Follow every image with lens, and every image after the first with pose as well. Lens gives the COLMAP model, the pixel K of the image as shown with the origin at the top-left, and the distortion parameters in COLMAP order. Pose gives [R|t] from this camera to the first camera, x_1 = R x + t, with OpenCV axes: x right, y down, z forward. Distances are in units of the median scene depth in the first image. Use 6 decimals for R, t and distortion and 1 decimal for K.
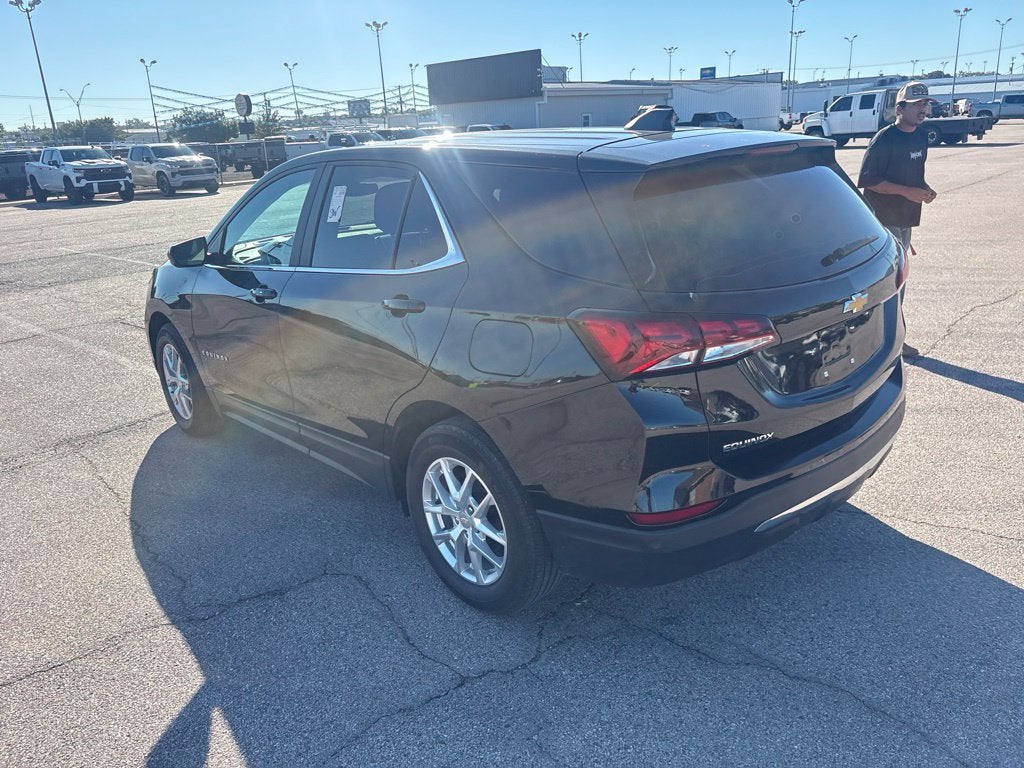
lens RADIAL K [[768.2, 0, 501.1], [0, 768.2, 383.0], [0, 0, 1]] dist [0.051846, -0.051647]
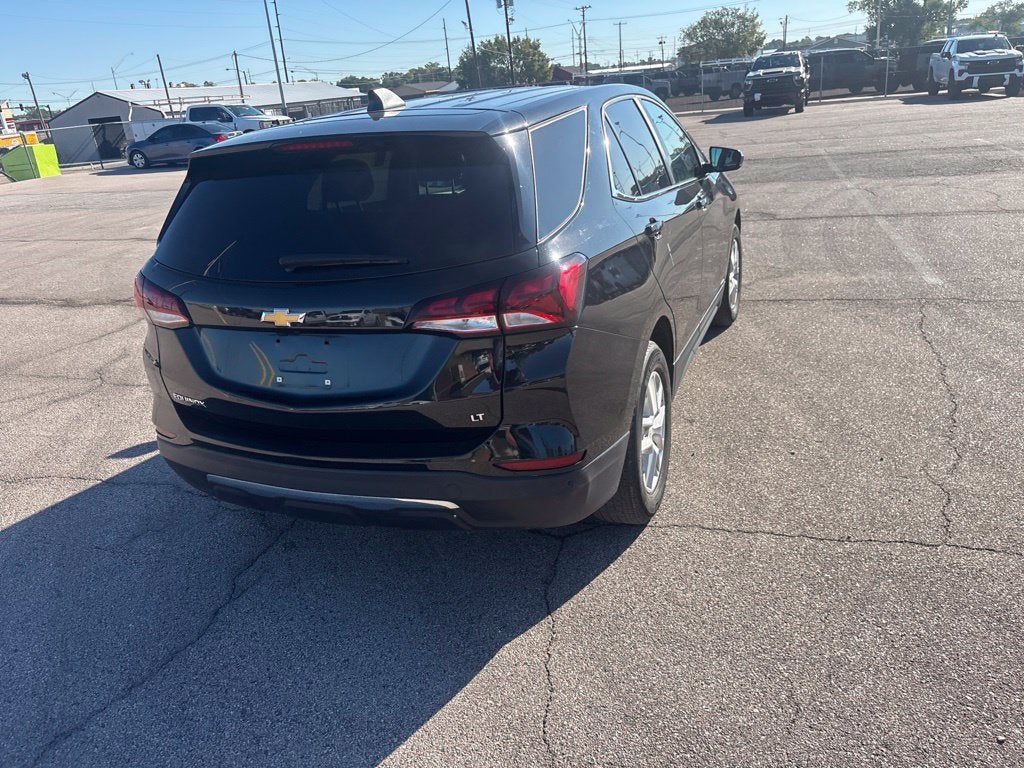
lens RADIAL K [[768.2, 0, 510.8], [0, 768.2, 386.9], [0, 0, 1]] dist [0.051846, -0.051647]
pose [[0.452787, 0.337906, -0.825108, 0.123846], [-0.219871, 0.939142, 0.263949, -0.029743], [0.864084, 0.061905, 0.499527, 0.067916]]
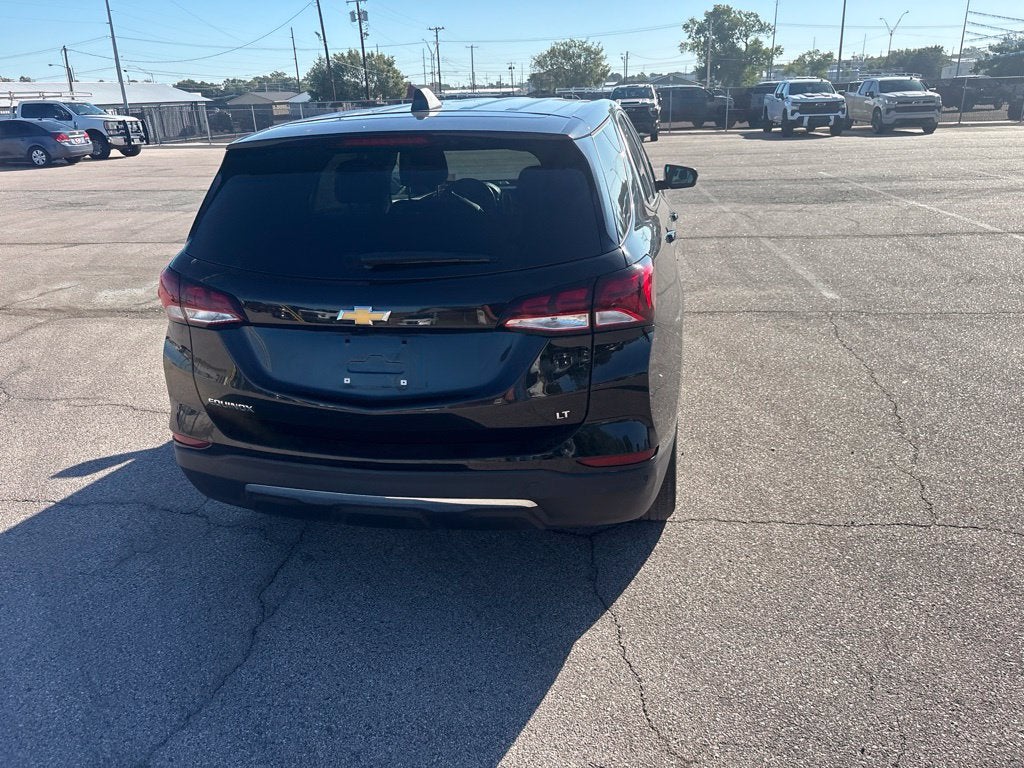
lens RADIAL K [[768.2, 0, 509.8], [0, 768.2, 385.2], [0, 0, 1]] dist [0.051846, -0.051647]
pose [[0.603195, 0.312444, -0.733849, 0.111989], [-0.250607, 0.947726, 0.197516, -0.022132], [0.757200, 0.064767, 0.649964, 0.047202]]
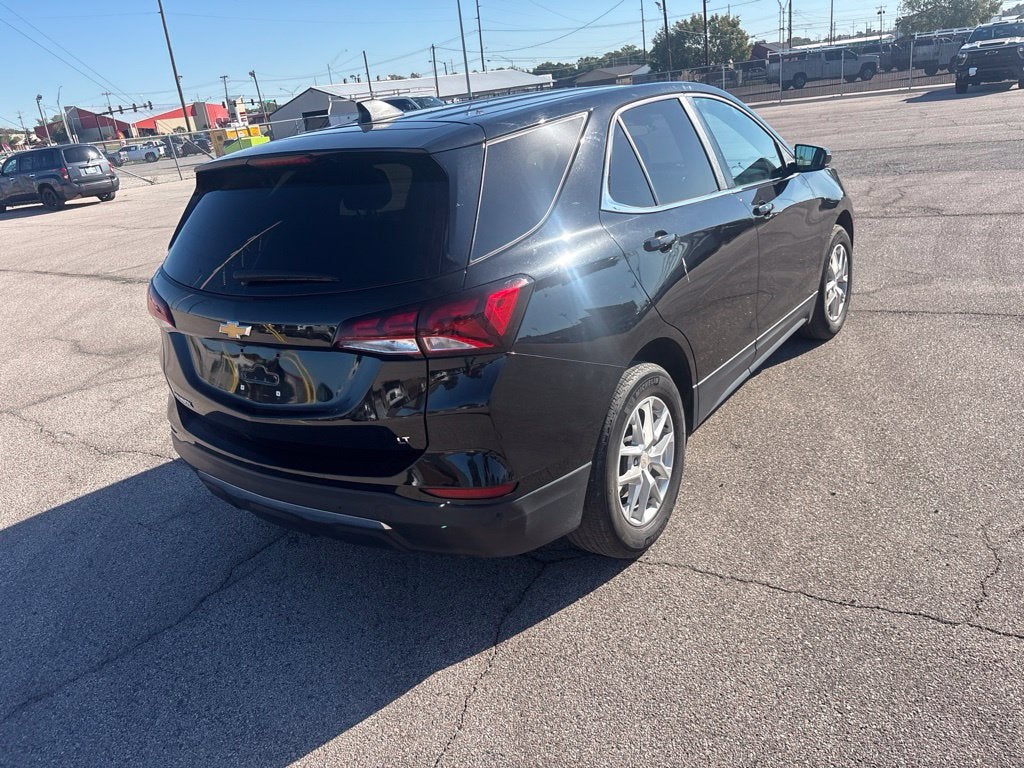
lens RADIAL K [[768.2, 0, 512.0], [0, 768.2, 384.1], [0, 0, 1]] dist [0.051846, -0.051647]
pose [[0.235364, 0.370378, -0.898568, 0.128534], [-0.205937, 0.922553, 0.326323, -0.038404], [0.949839, 0.108244, 0.293410, 0.092844]]
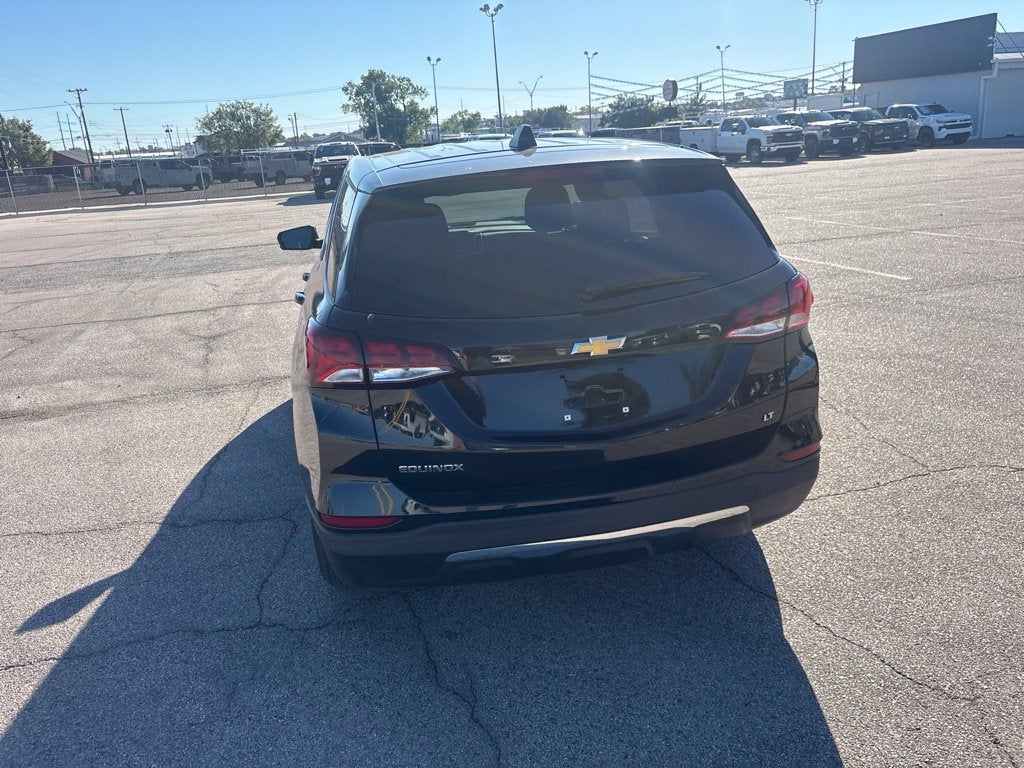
lens RADIAL K [[768.2, 0, 502.0], [0, 768.2, 378.9], [0, 0, 1]] dist [0.051846, -0.051647]
pose [[0.864566, 0.149021, -0.479915, 0.070333], [-0.141512, 0.988568, 0.052031, -0.008454], [0.482182, 0.022930, 0.875771, 0.013820]]
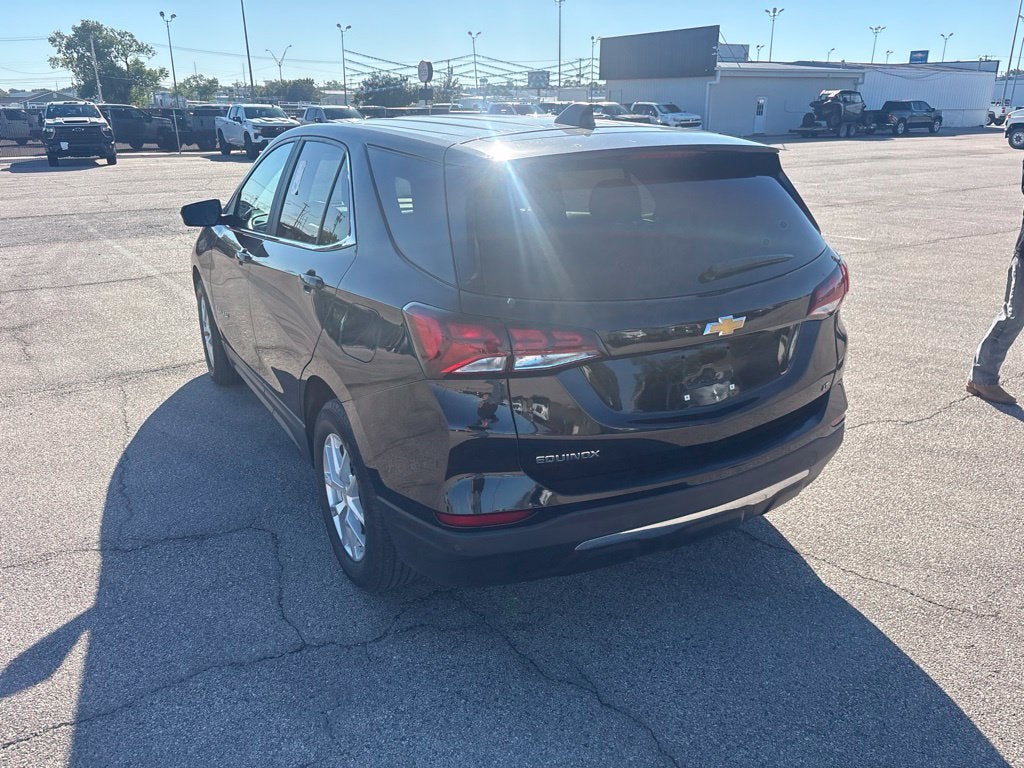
lens RADIAL K [[768.2, 0, 504.5], [0, 768.2, 383.4], [0, 0, 1]] dist [0.051846, -0.051647]
pose [[0.975237, 0.119028, -0.186399, 0.033574], [-0.113261, 0.992705, 0.041330, -0.003797], [0.189959, -0.019194, 0.981604, 0.003182]]
